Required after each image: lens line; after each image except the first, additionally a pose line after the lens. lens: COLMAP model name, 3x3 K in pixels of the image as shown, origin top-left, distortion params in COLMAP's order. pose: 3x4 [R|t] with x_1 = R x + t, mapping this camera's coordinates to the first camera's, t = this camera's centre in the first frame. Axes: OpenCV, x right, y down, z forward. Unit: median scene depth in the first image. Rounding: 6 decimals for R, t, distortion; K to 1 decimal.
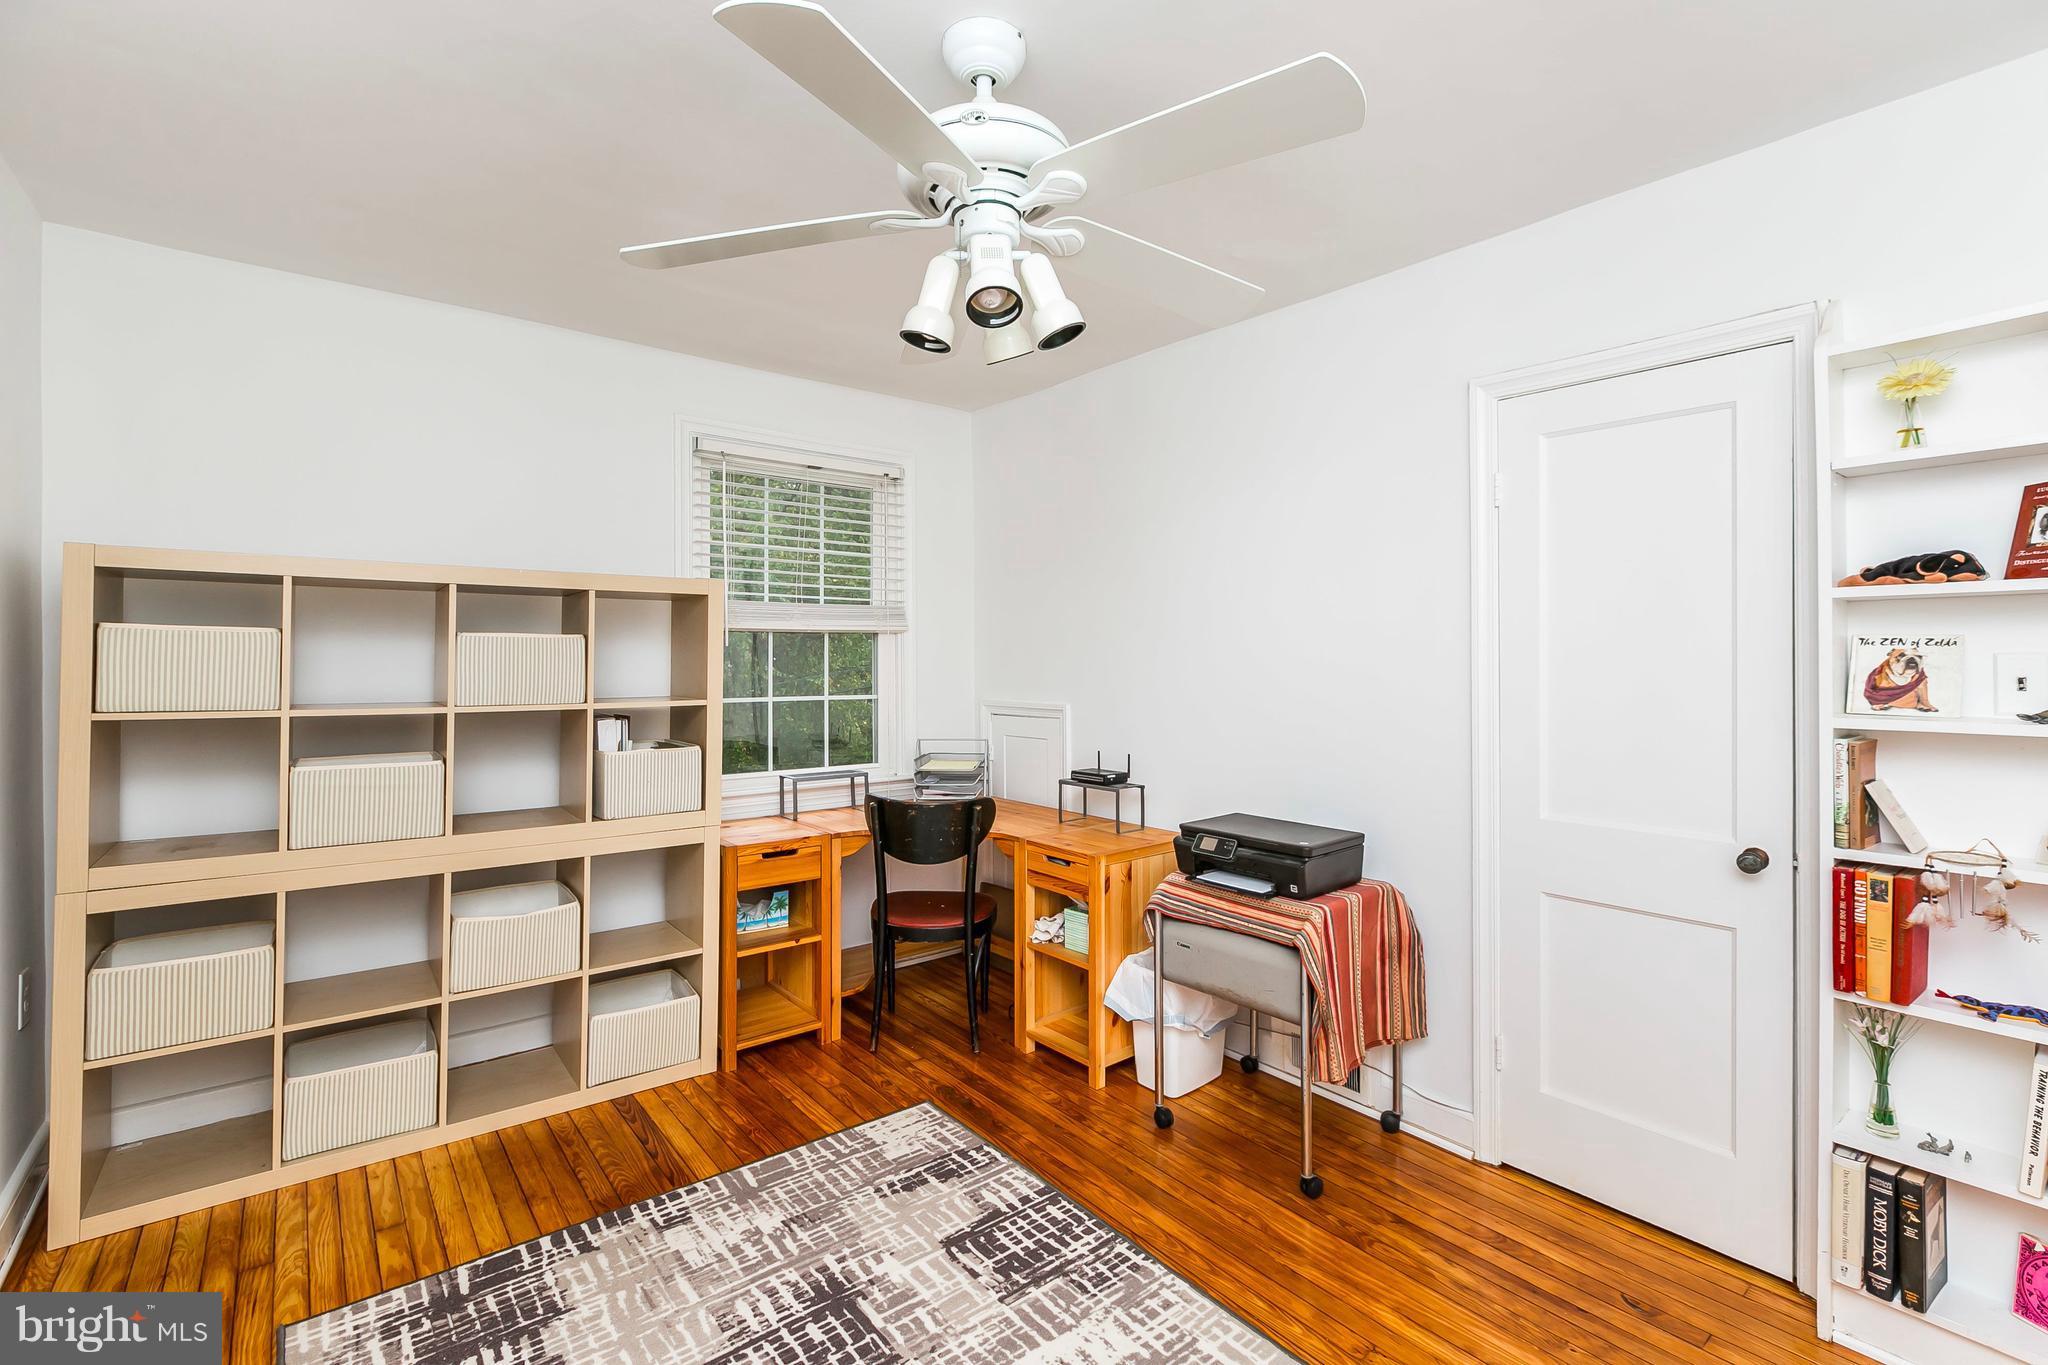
lens RADIAL K [[914.8, 0, 1046.3], [0, 914.8, 672.0], [0, 0, 1]] dist [-0.000363, -0.001064]
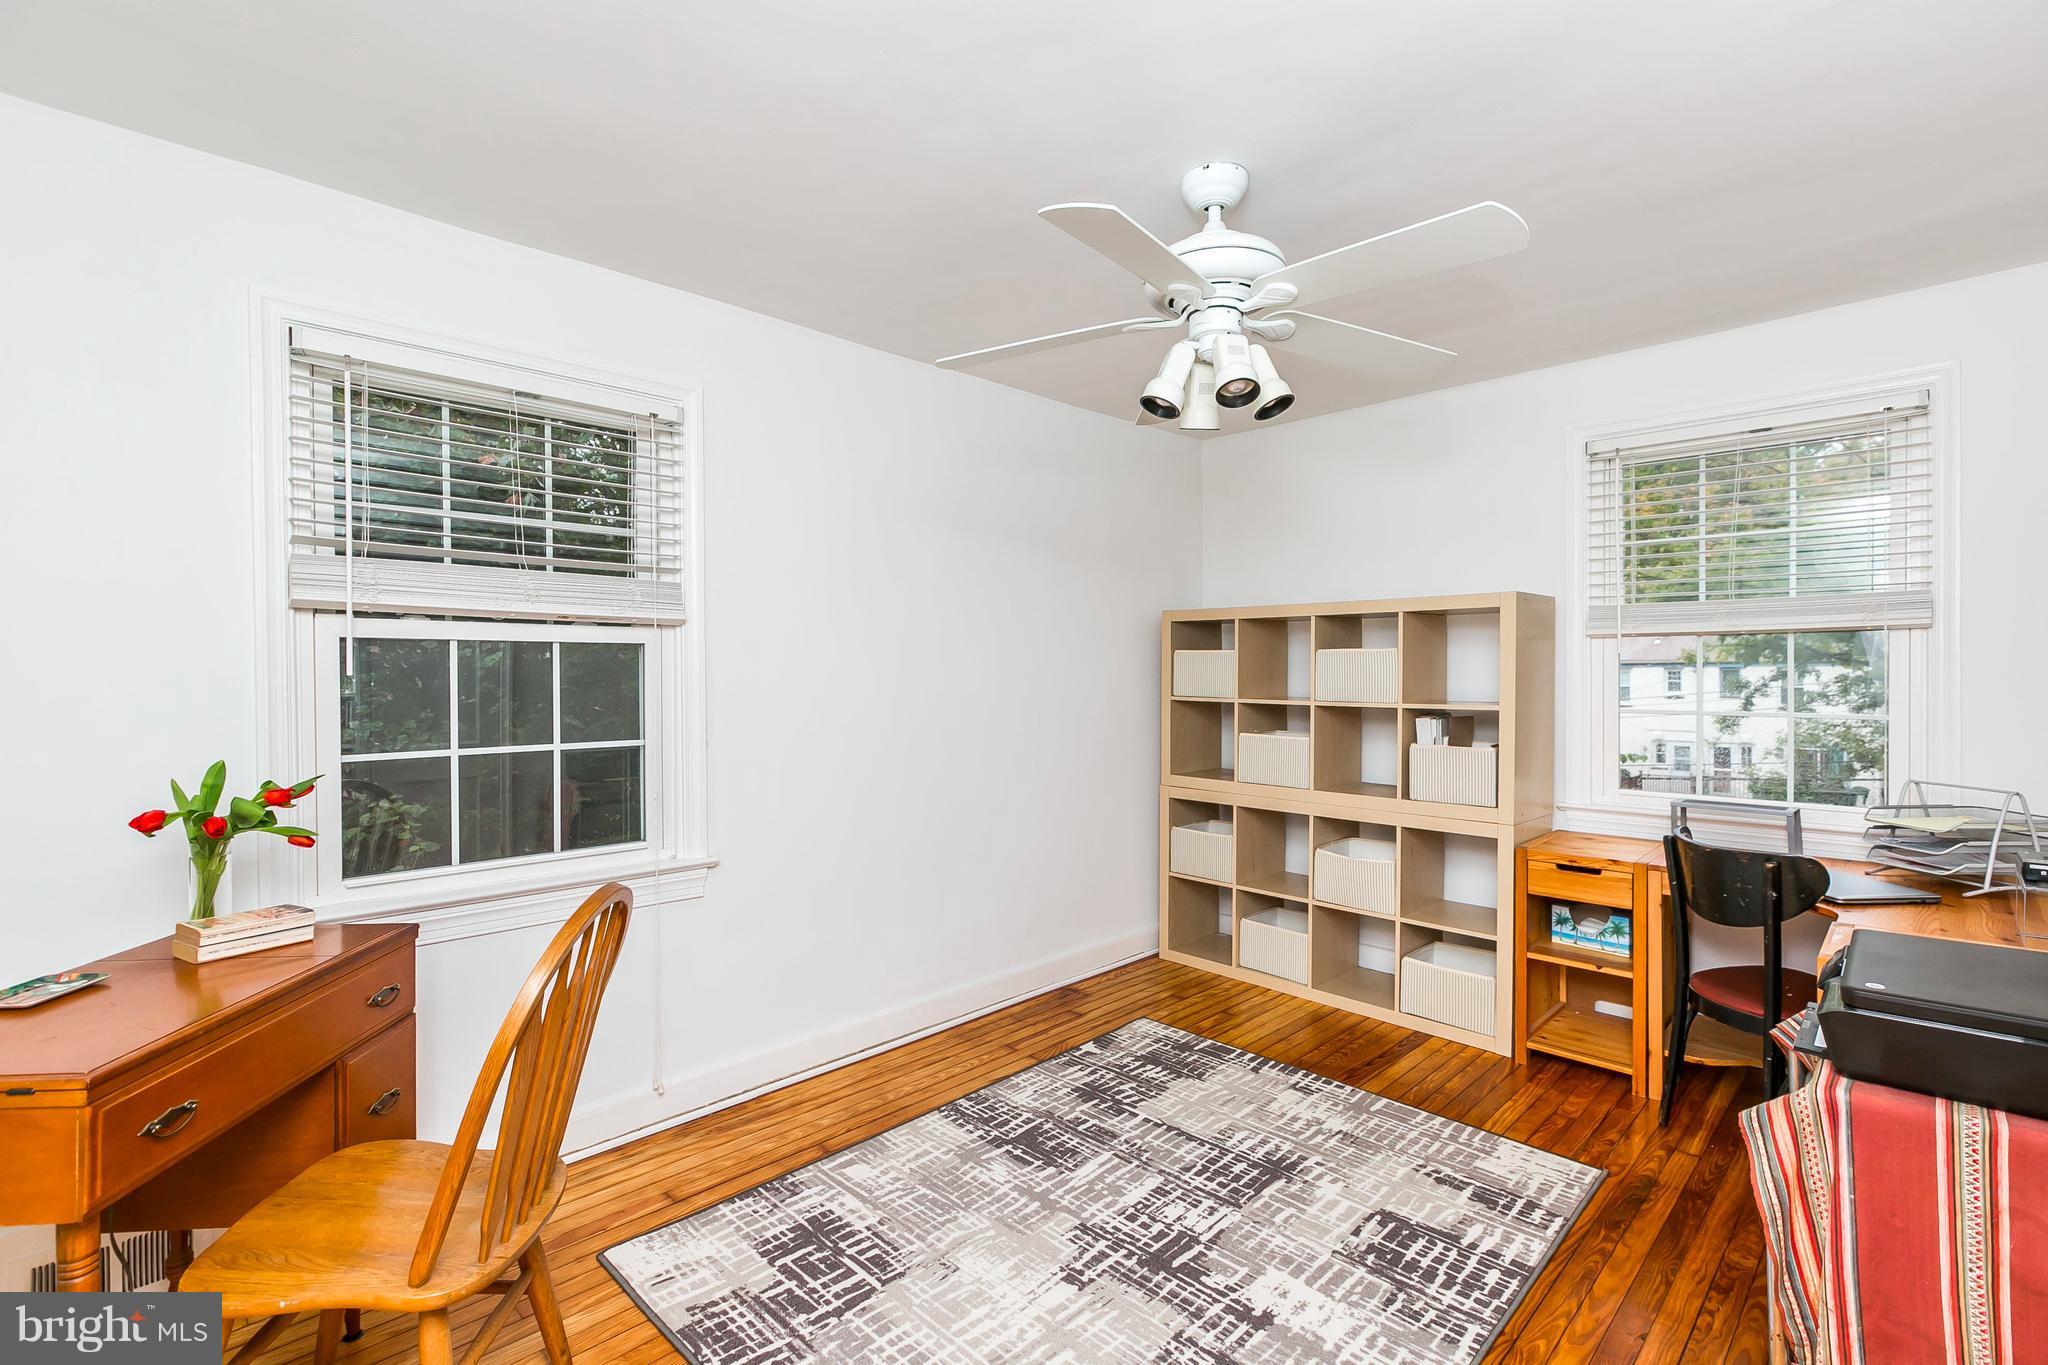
lens RADIAL K [[943.2, 0, 1018.1], [0, 943.2, 667.2], [0, 0, 1]] dist [0.002173, -0.000545]
pose [[0.089615, -0.003994, -0.995968, 0.936277], [-0.006354, 0.999969, -0.004582, -0.010371], [0.995956, 0.006739, 0.089587, 0.453736]]
